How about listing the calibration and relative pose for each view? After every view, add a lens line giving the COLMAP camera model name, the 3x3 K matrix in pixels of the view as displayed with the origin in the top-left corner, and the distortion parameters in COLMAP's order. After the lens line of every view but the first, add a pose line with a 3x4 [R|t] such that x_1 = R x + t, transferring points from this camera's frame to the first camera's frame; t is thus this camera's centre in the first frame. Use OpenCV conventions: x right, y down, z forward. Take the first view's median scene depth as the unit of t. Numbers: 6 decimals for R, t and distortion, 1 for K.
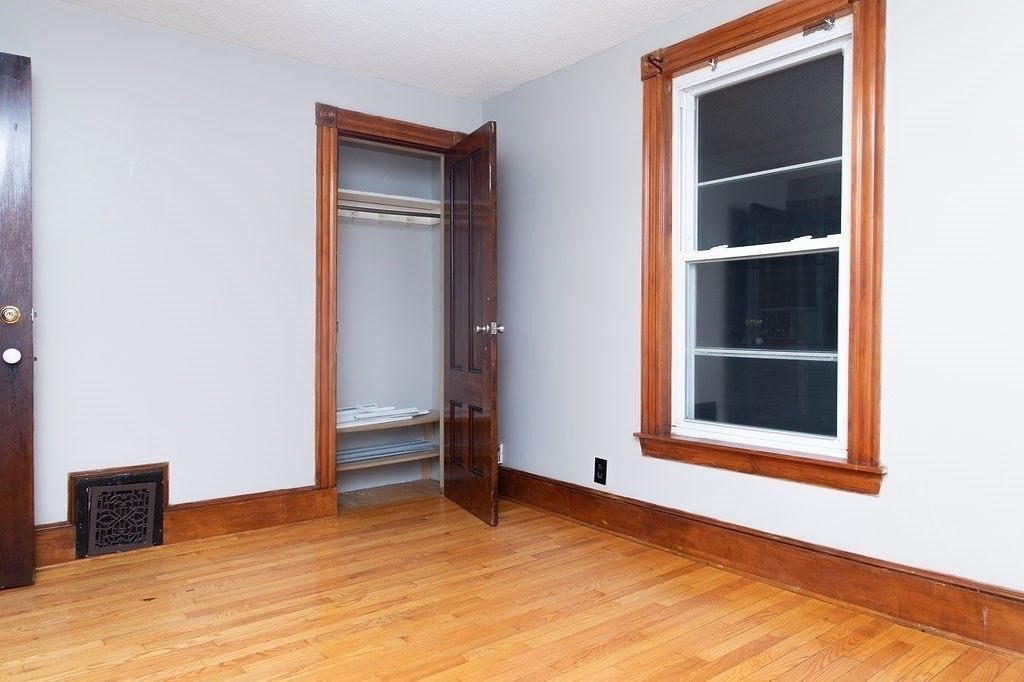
lens RADIAL K [[710.9, 0, 533.6], [0, 710.9, 341.4], [0, 0, 1]] dist [-0.061136, 0.058743]
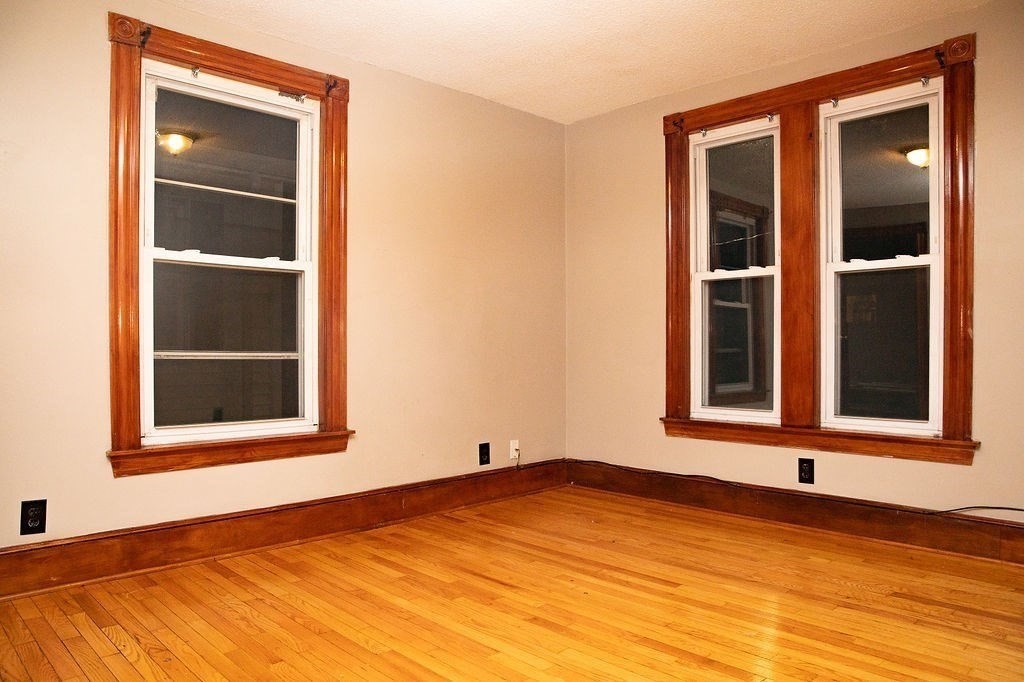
lens RADIAL K [[710.9, 0, 533.6], [0, 710.9, 341.4], [0, 0, 1]] dist [-0.061136, 0.058743]
pose [[-0.108817, 0.001532, 0.994061, -0.866025], [0.006661, 0.999977, -0.000812, 0.000118], [-0.994039, 0.006533, -0.108825, 0.676226]]
